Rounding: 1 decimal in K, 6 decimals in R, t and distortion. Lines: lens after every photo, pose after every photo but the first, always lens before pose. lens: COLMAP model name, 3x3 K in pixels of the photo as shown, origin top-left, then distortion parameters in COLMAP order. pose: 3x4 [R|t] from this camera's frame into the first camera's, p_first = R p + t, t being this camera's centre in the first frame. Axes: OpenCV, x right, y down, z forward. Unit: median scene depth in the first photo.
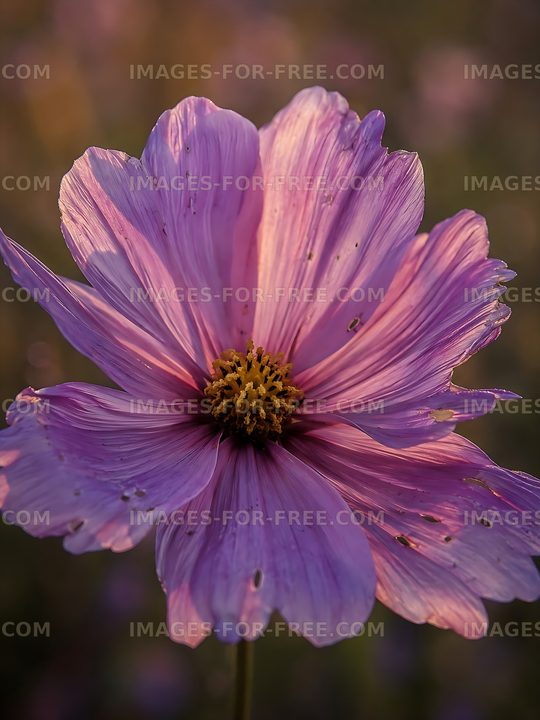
lens RADIAL K [[290.1, 0, 266.5], [0, 290.1, 361.0], [0, 0, 1]] dist [0.000243, 0.000054]
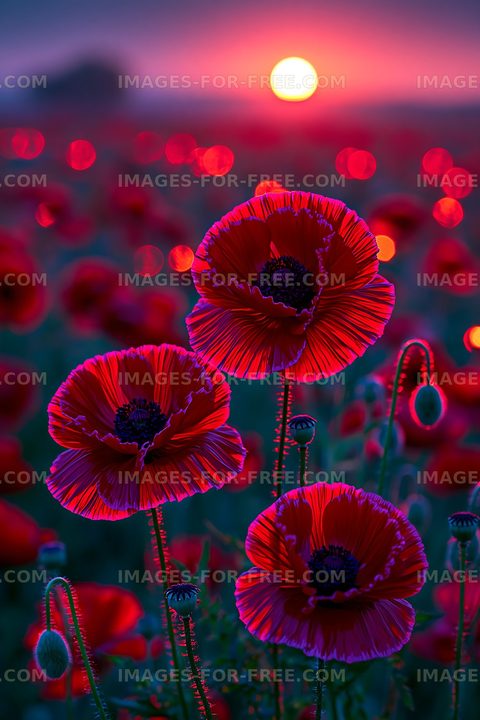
lens RADIAL K [[259.4, 0, 240.0], [0, 259.4, 360.0], [0, 0, 1]] dist [-0.000430, 0.000068]
pose [[0.999999, -0.000063, -0.001577, 0.000048], [0.000062, 1.000000, -0.000669, 0.186647], [0.001577, 0.000669, 0.999999, 0.000034]]
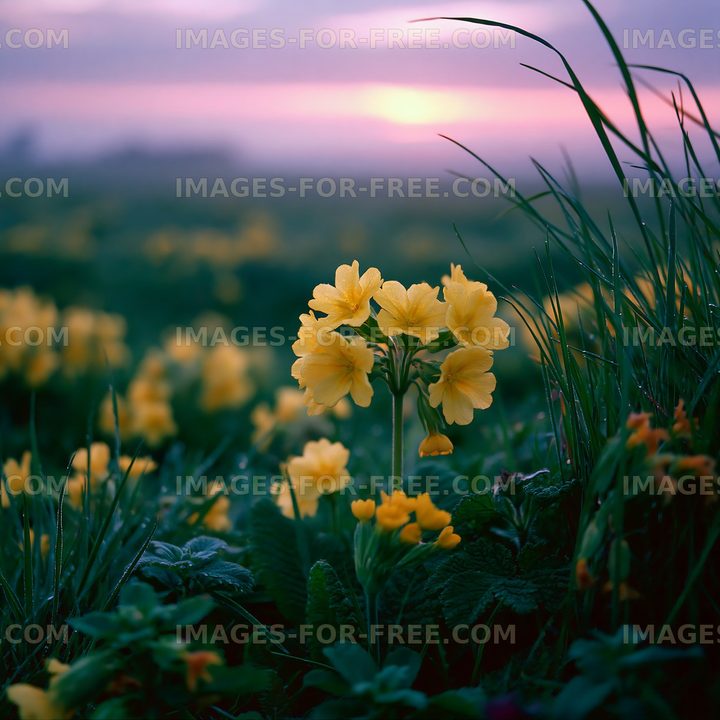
lens RADIAL K [[388.8, 0, 358.3], [0, 388.8, 359.9], [0, 0, 1]] dist [-0.000318, -0.000531]
pose [[0.999999, -0.000209, -0.001022, -0.000108], [0.000207, 0.999999, -0.001408, -1.316150], [0.001023, 0.001408, 0.999998, -0.001942]]
